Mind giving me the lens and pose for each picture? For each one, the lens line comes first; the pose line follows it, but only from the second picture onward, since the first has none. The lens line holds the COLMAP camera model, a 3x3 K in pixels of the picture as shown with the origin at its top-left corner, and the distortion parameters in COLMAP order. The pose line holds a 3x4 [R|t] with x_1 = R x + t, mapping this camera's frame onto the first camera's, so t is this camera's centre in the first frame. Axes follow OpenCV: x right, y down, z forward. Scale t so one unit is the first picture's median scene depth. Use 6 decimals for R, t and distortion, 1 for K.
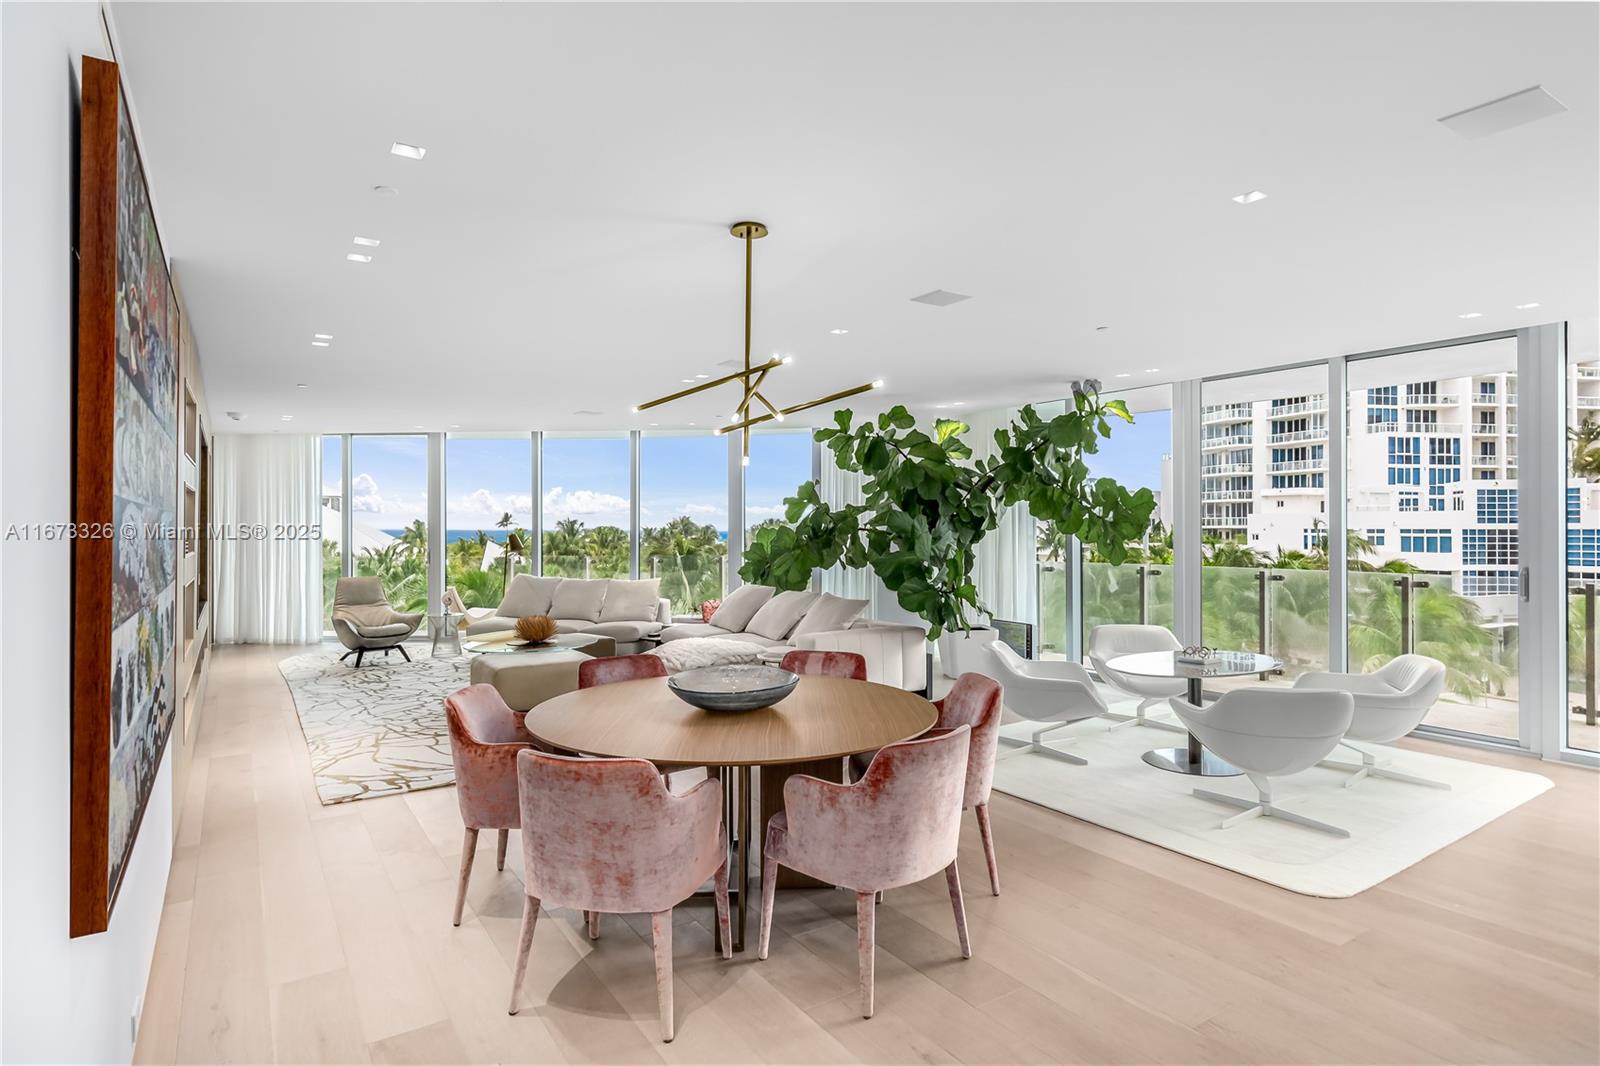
lens RADIAL K [[870.0, 0, 799.9], [0, 870.0, 520.8], [0, 0, 1]] dist [0.014085, -0.001156]
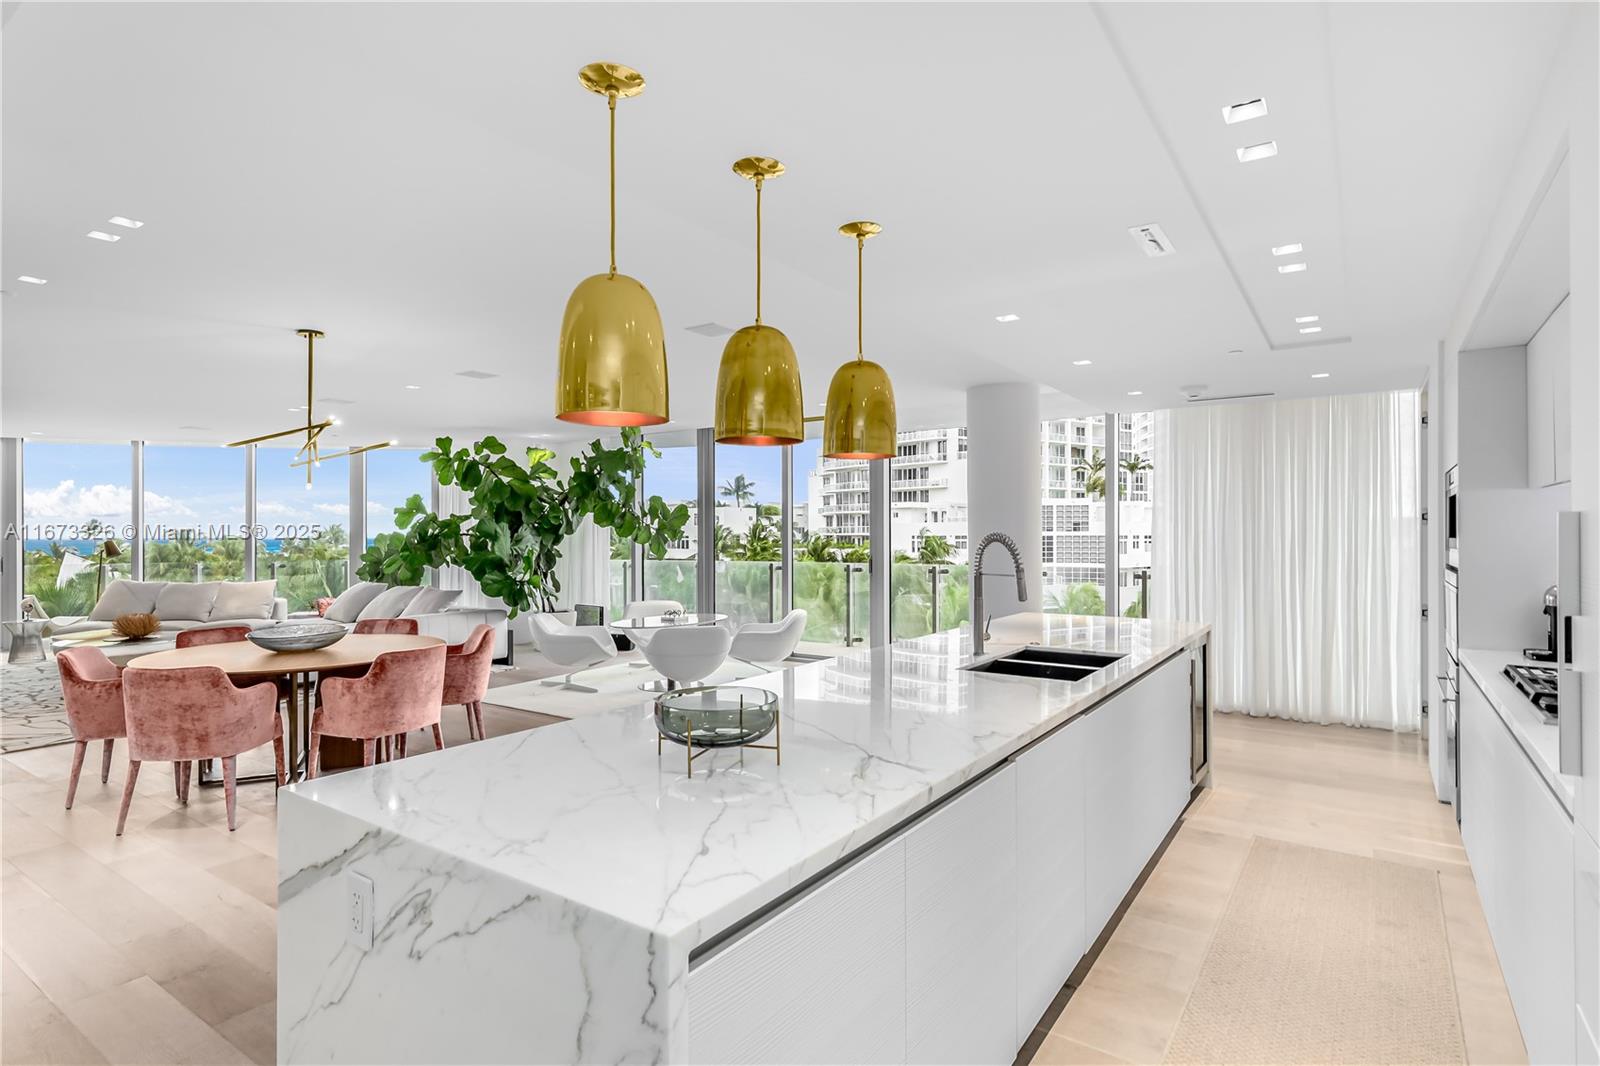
lens RADIAL K [[805.6, 0, 783.6], [0, 805.6, 527.7], [0, 0, 1]] dist [0.003267, 0.002372]
pose [[0.928292, 0.000593, 0.371853, 0.073158], [-0.000073, 0.999999, -0.001414, 0.002021], [-0.371853, 0.001285, 0.928291, -0.242125]]
